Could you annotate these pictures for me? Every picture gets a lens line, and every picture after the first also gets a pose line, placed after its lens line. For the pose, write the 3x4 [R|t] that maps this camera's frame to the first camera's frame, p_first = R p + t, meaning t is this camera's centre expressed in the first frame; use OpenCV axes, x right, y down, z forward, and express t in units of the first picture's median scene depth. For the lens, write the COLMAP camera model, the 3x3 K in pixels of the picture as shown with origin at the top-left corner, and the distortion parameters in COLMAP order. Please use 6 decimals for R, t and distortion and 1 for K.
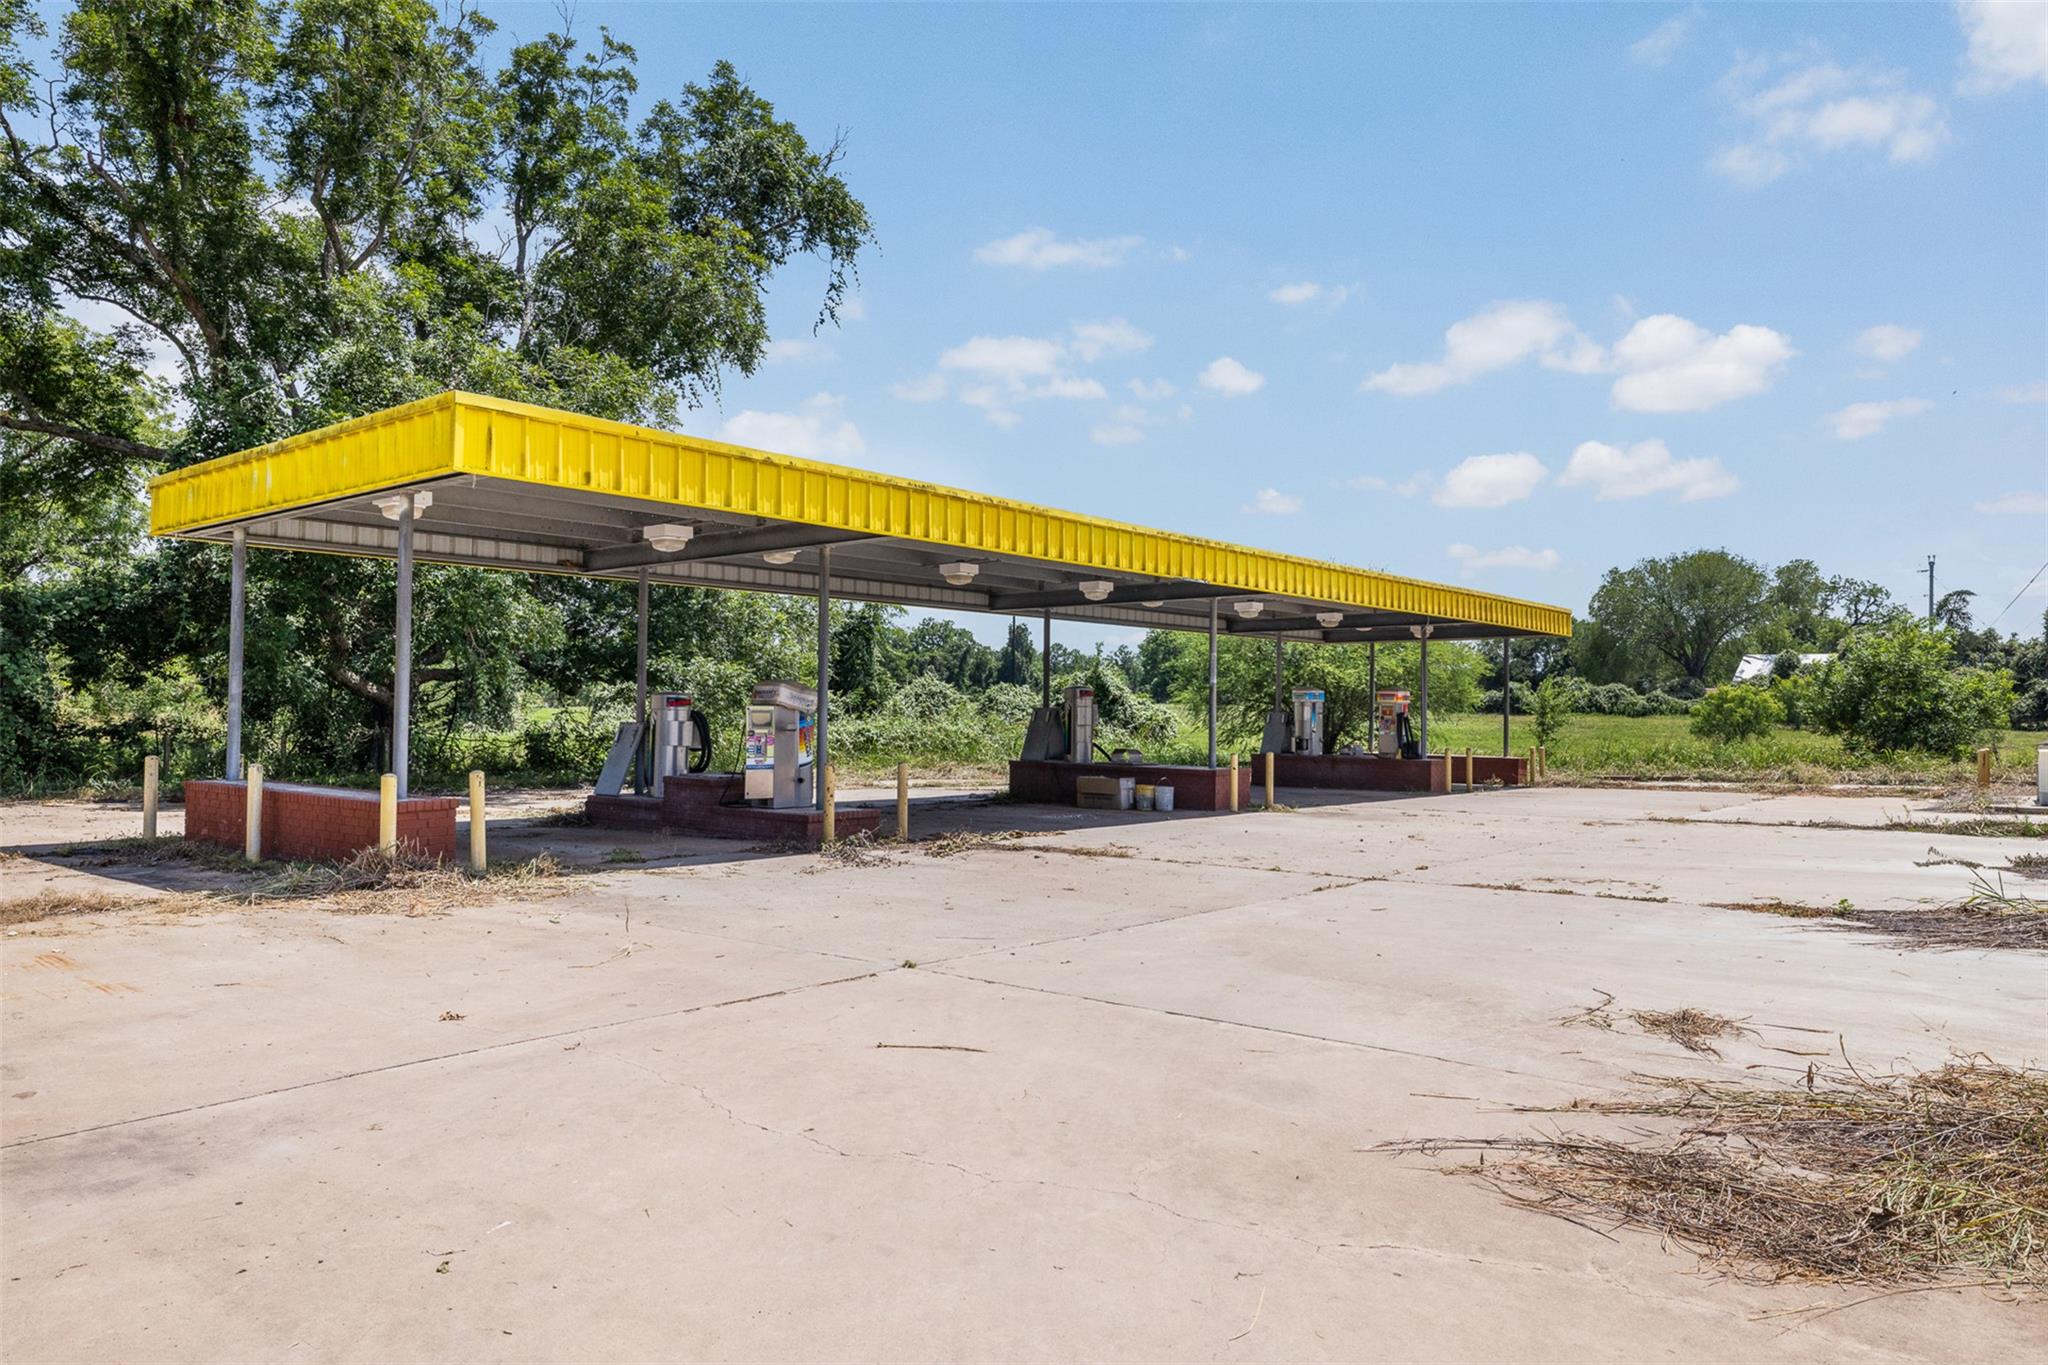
lens RADIAL K [[1391.0, 0, 1024.0], [0, 1391.0, 682.5], [0, 0, 1]] dist [-0.001391, 0.000233]
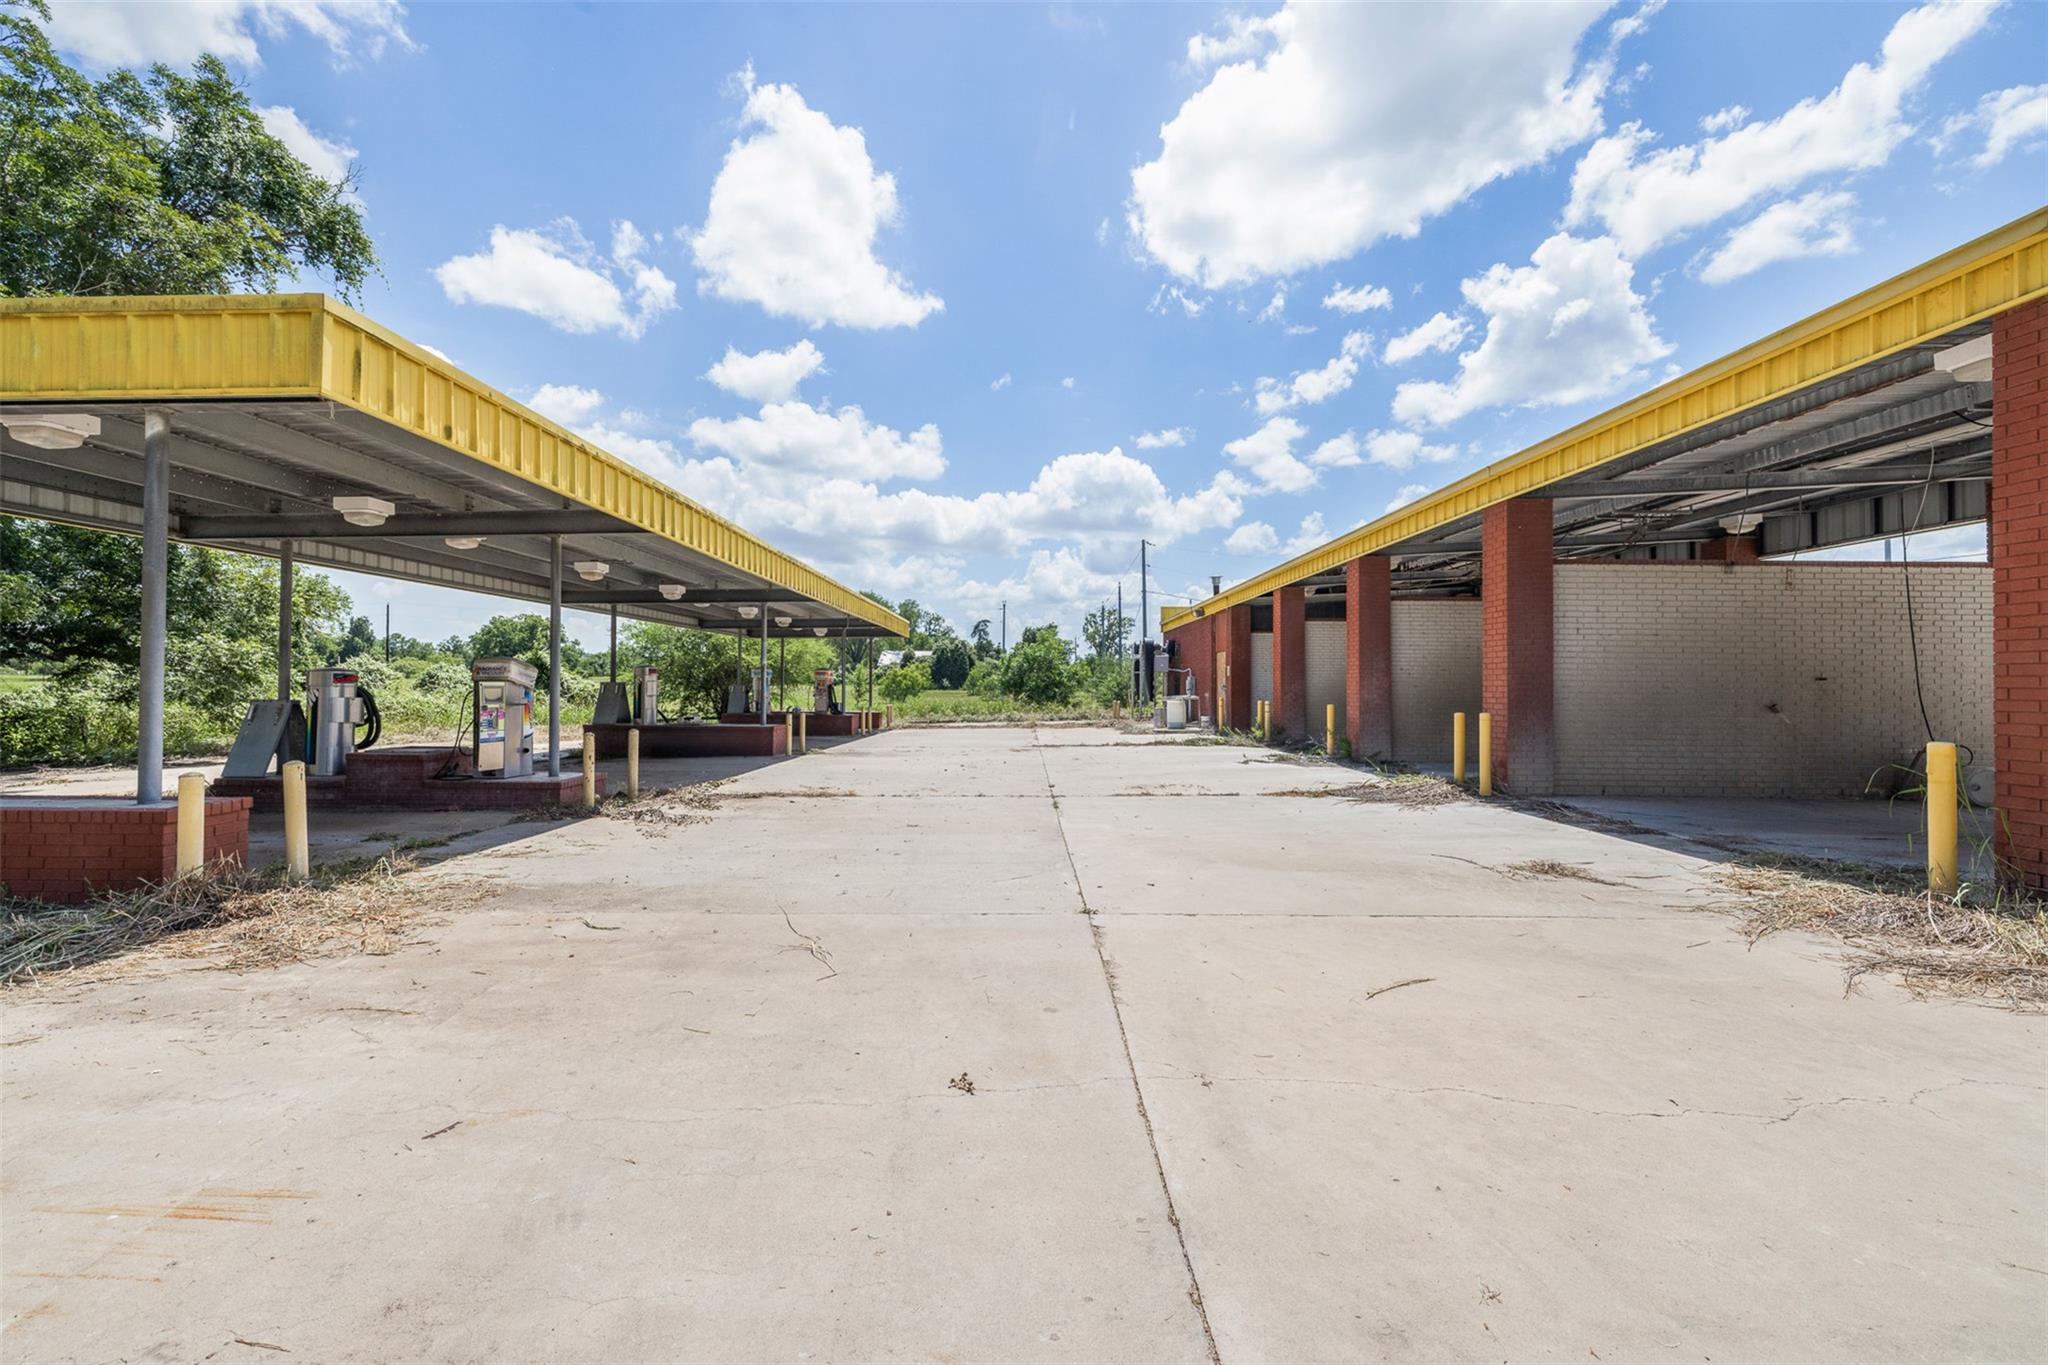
lens RADIAL K [[855.5, 0, 1024.0], [0, 855.5, 682.5], [0, 0, 1]] dist [0.000087, -0.000249]
pose [[0.786866, -0.004624, 0.617106, -0.243056], [-0.007737, 0.999819, 0.017357, 0.002587], [-0.617075, -0.018432, 0.786688, 0.216474]]
